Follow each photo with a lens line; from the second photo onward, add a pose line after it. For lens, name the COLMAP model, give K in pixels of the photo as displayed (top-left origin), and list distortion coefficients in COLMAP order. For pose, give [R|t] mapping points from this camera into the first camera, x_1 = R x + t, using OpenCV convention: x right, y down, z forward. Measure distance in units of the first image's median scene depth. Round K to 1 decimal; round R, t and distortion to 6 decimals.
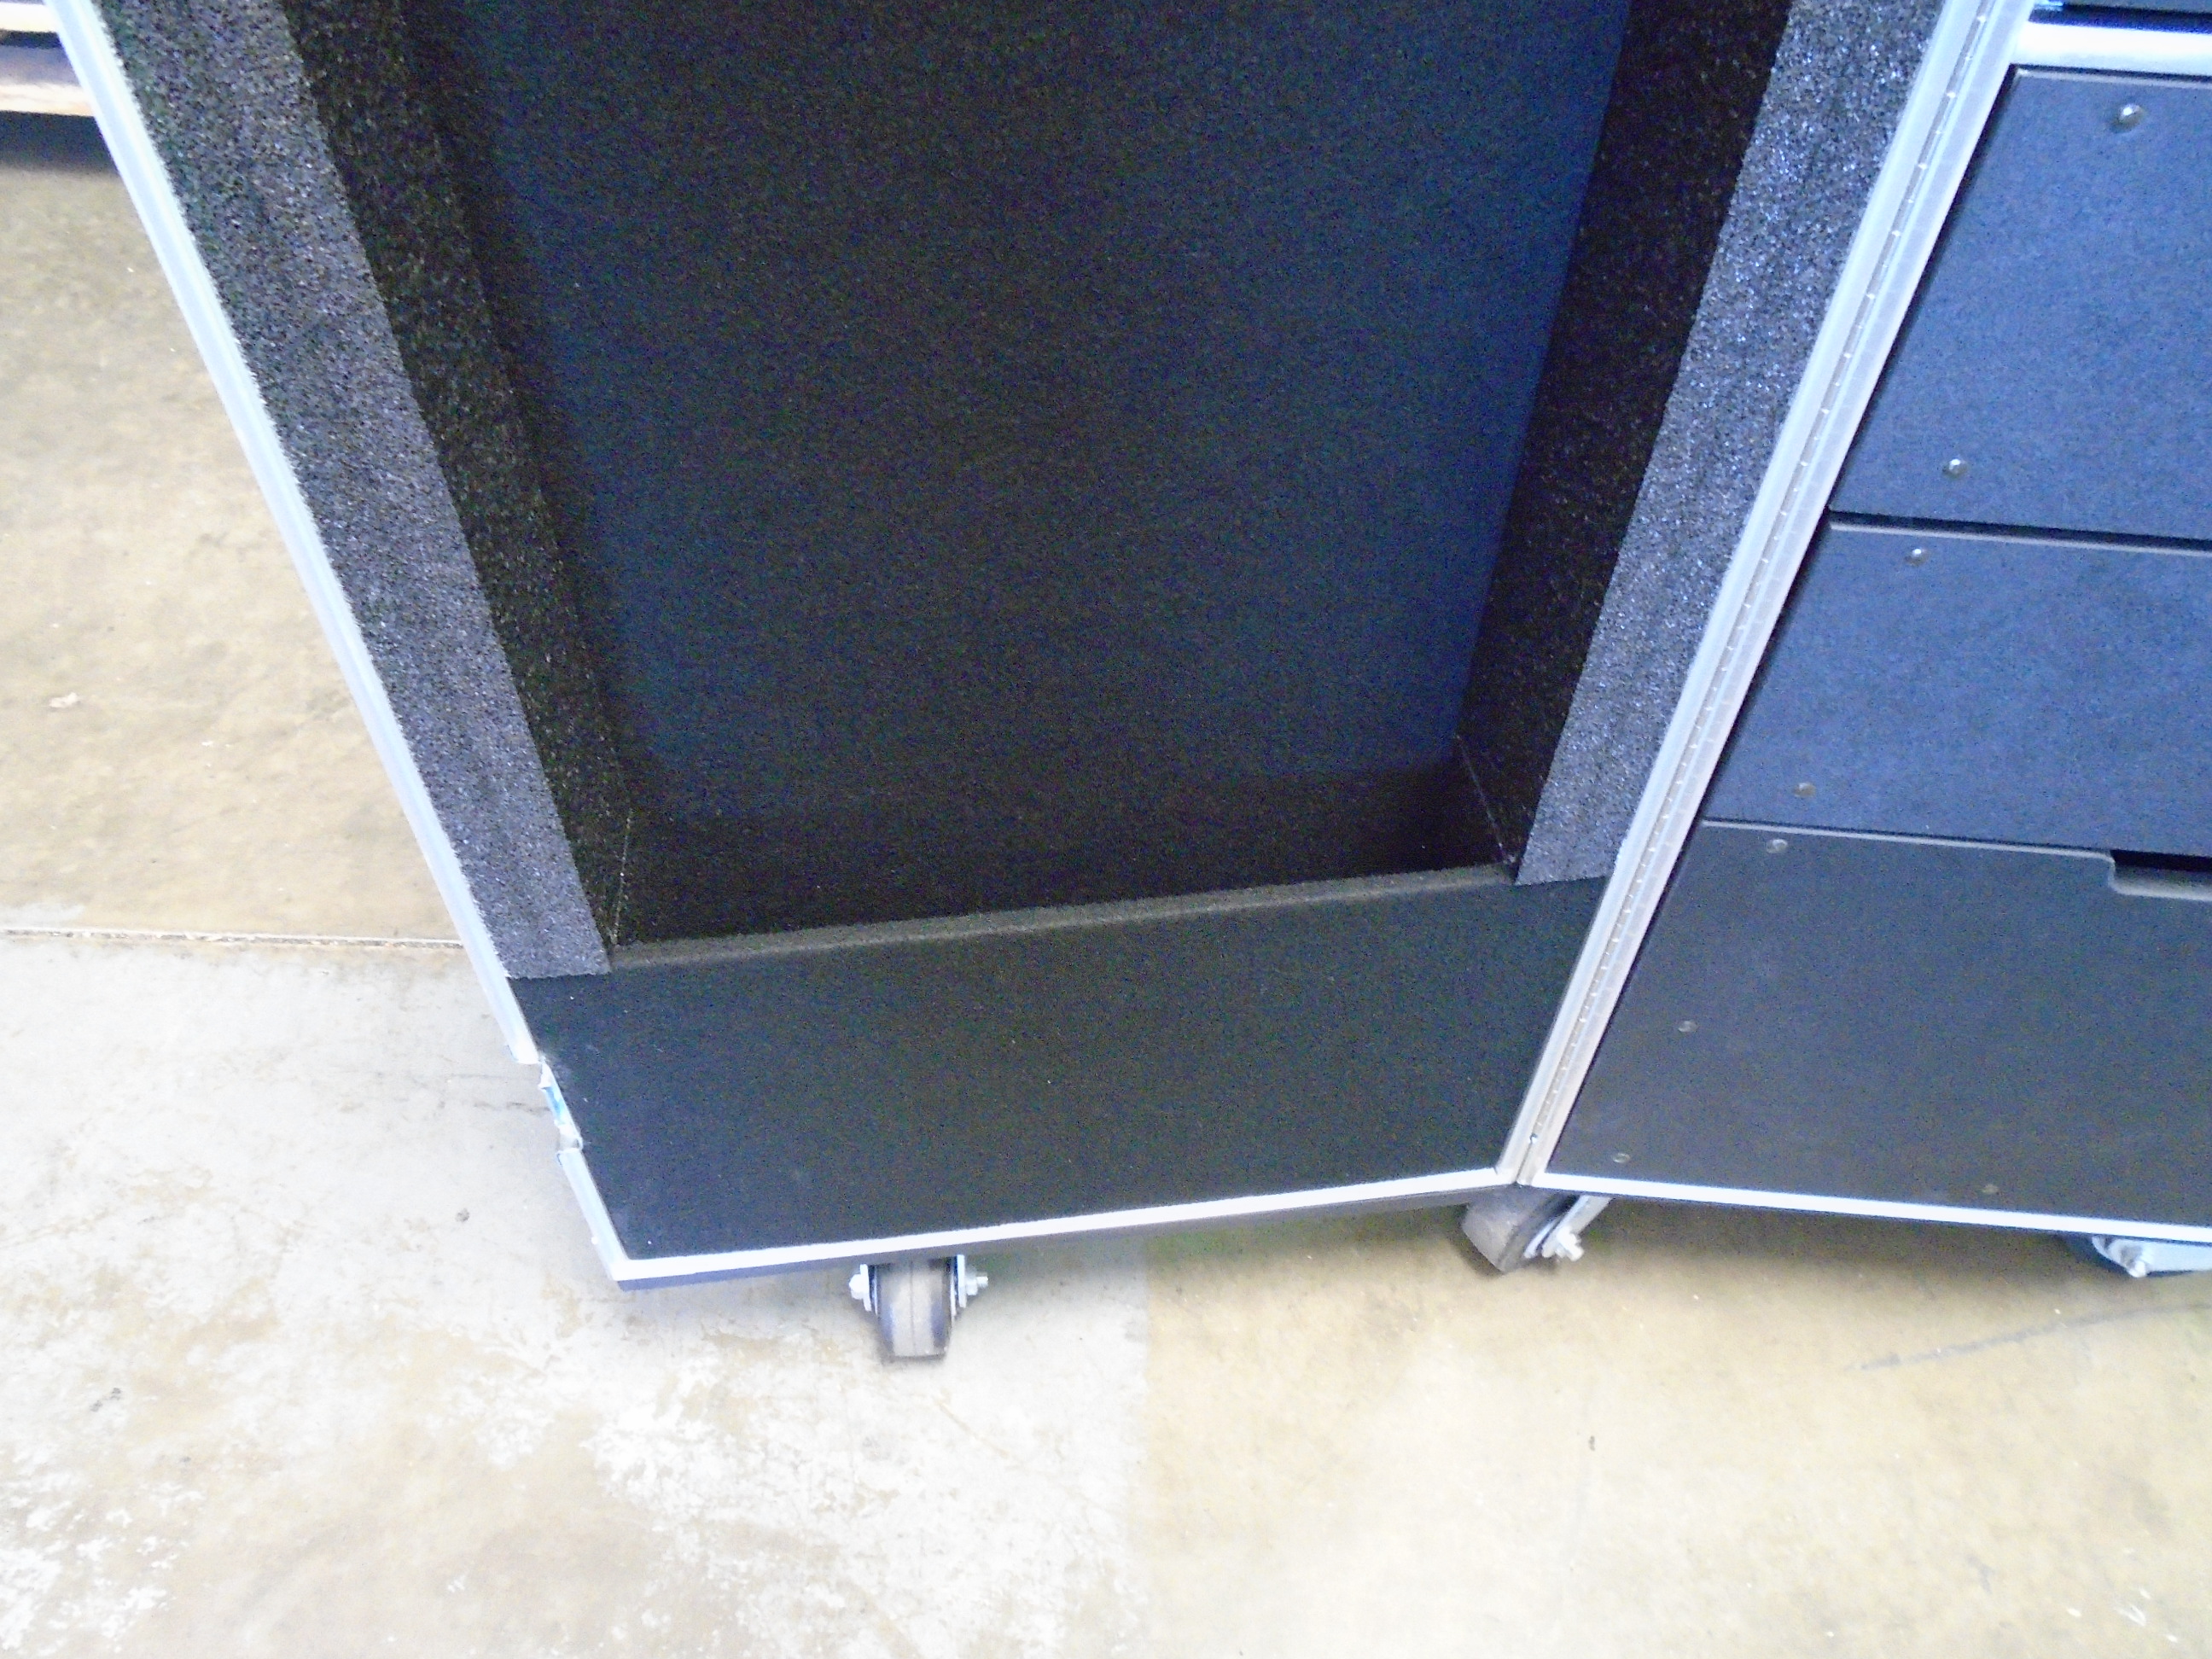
lens RADIAL K [[1684.4, 0, 1111.5], [0, 1684.4, 827.5], [0, 0, 1]] dist [-0.014548, -0.001779]
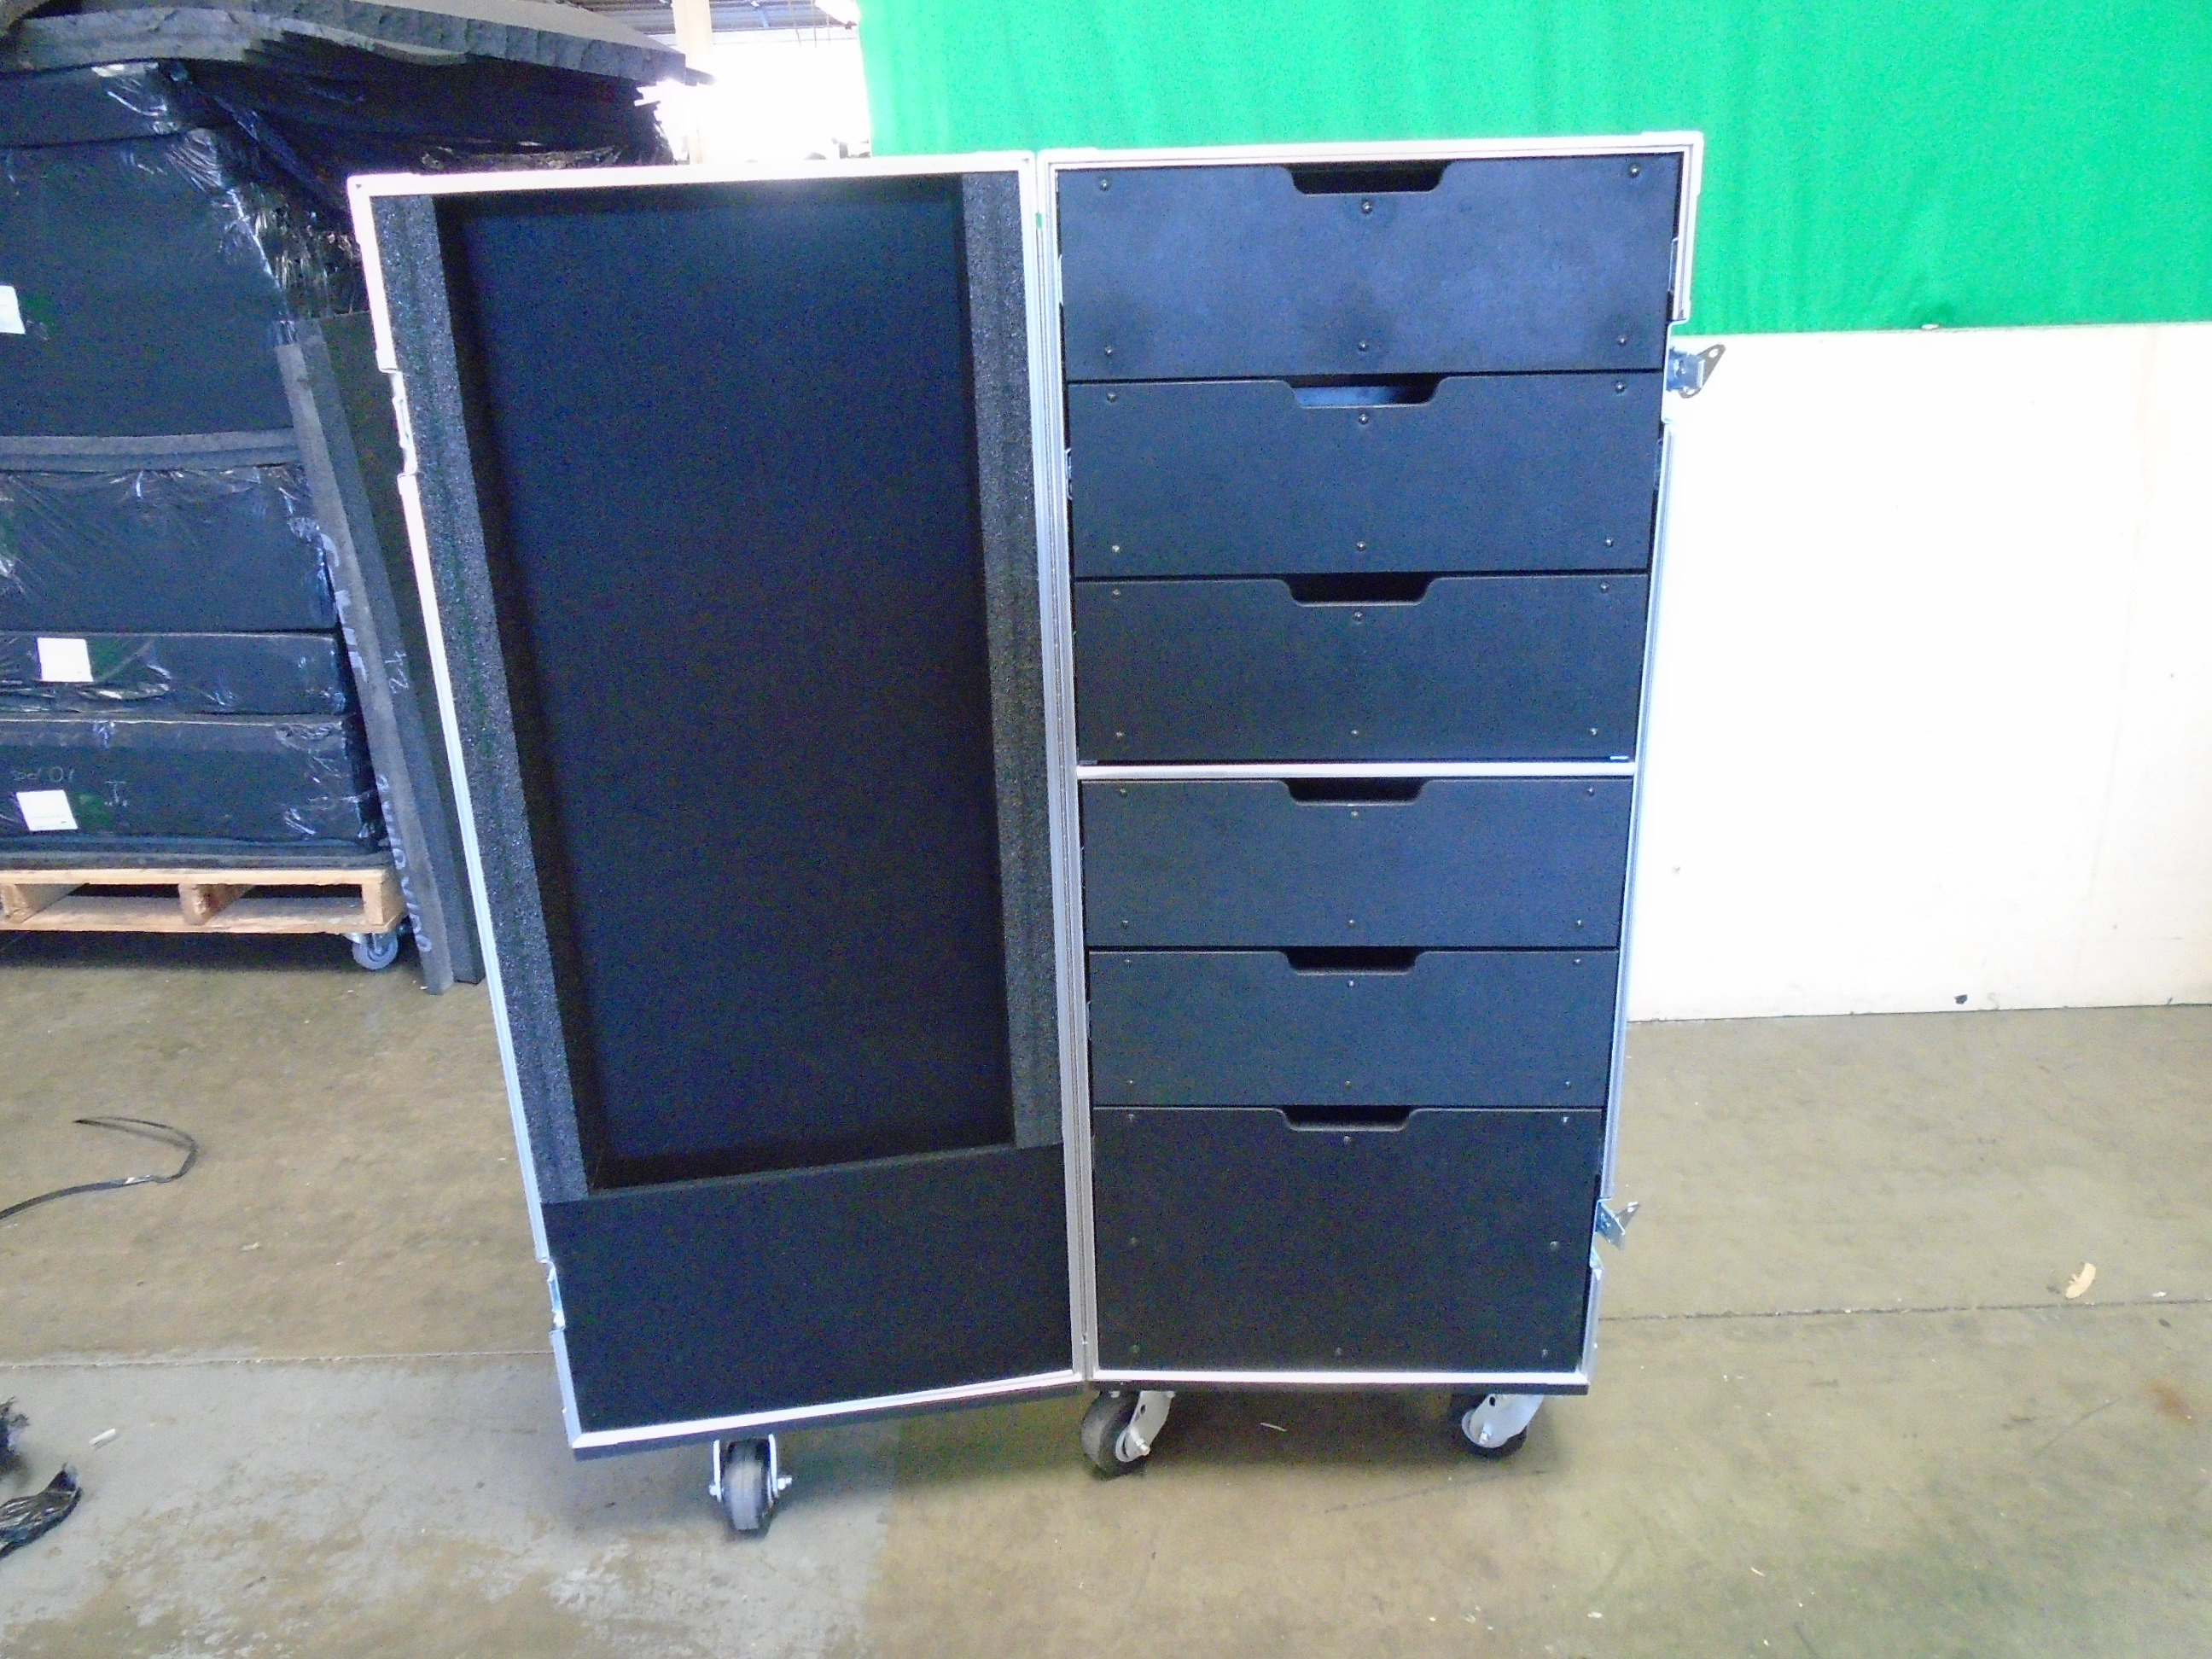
lens RADIAL K [[1665.8, 0, 1106.0], [0, 1665.8, 829.5], [0, 0, 1]] dist [-0.019394, -0.000055]
pose [[0.998204, -0.057948, 0.015160, 0.255103], [0.058221, 0.879178, -0.472924, 0.505200], [0.014076, 0.472957, 0.880973, -0.774506]]
